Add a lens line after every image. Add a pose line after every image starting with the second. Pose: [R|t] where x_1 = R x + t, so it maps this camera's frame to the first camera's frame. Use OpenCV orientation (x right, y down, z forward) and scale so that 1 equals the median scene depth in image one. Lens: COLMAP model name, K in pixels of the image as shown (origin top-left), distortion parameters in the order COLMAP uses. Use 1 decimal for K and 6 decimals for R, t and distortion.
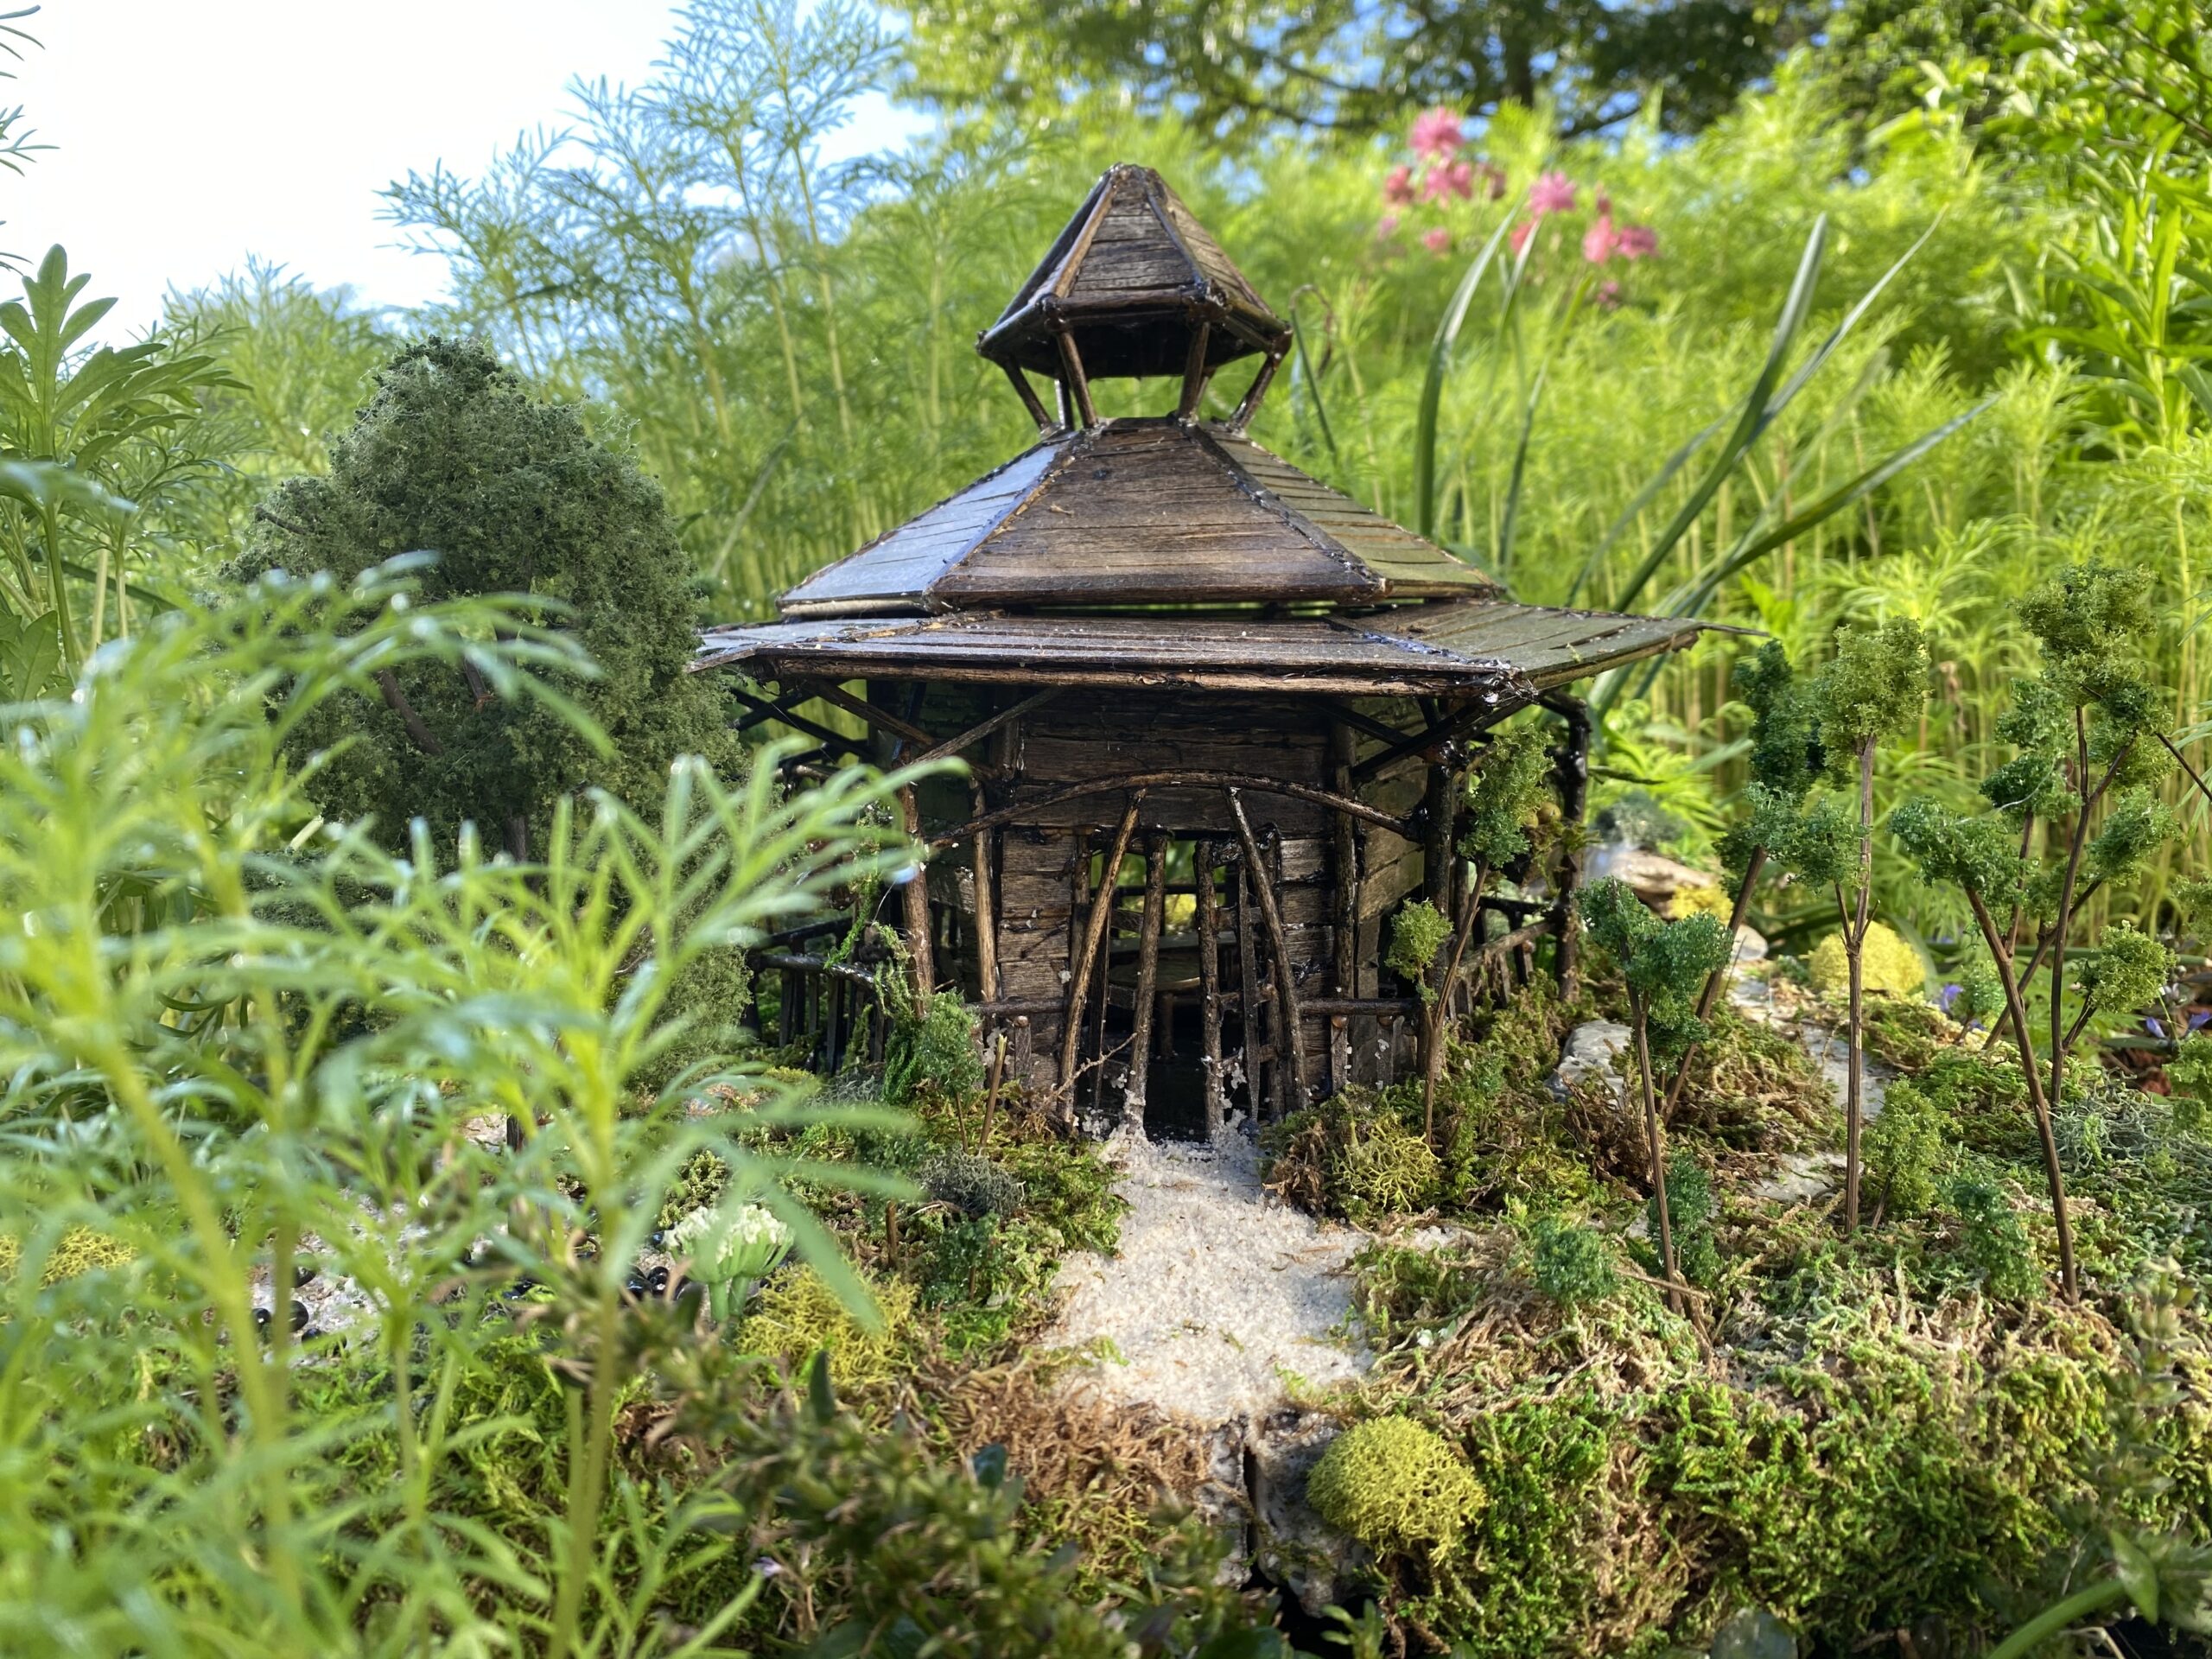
lens RADIAL K [[1717.8, 0, 1106.0], [0, 1717.8, 829.5], [0, 0, 1]] dist [0.007489, 0.001884]
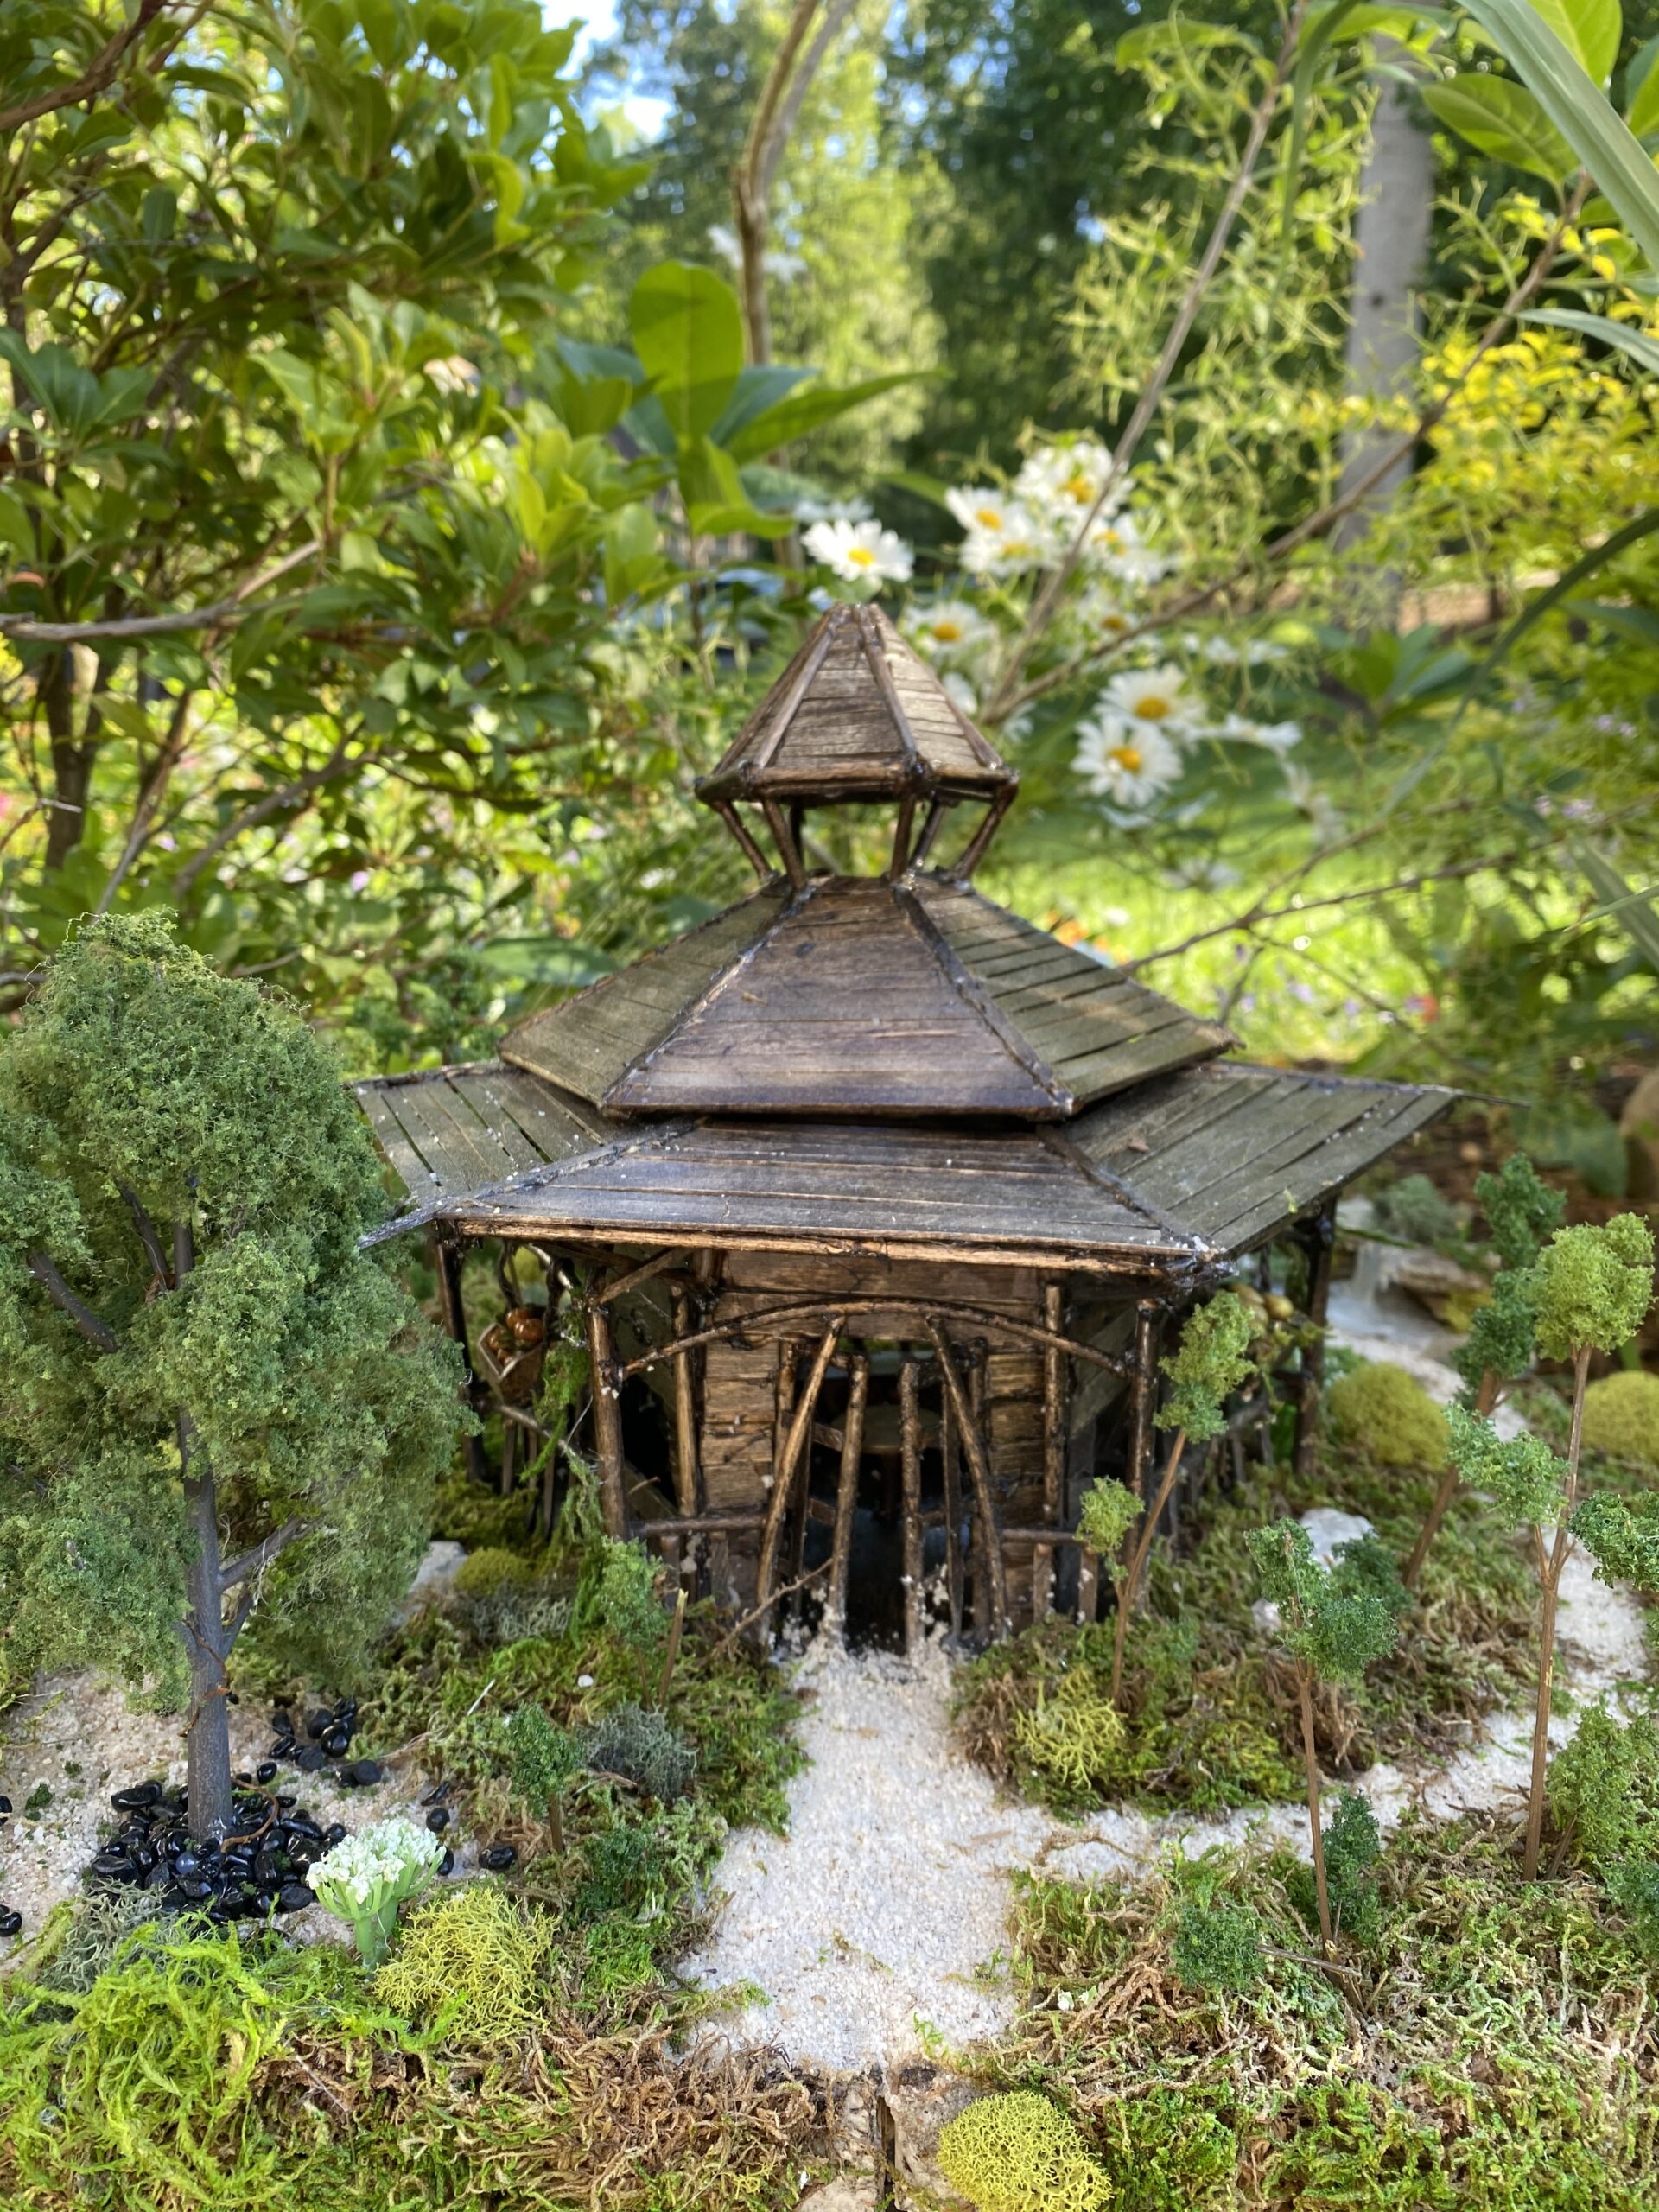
lens RADIAL K [[1686.4, 0, 829.5], [0, 1686.4, 1106.0], [0, 0, 1]] dist [-0.007896, -0.003619]
pose [[0.996883, 0.022976, -0.075471, 0.113213], [-0.017797, 0.997486, 0.068589, -0.283556], [0.076857, -0.067032, 0.994786, 0.064801]]
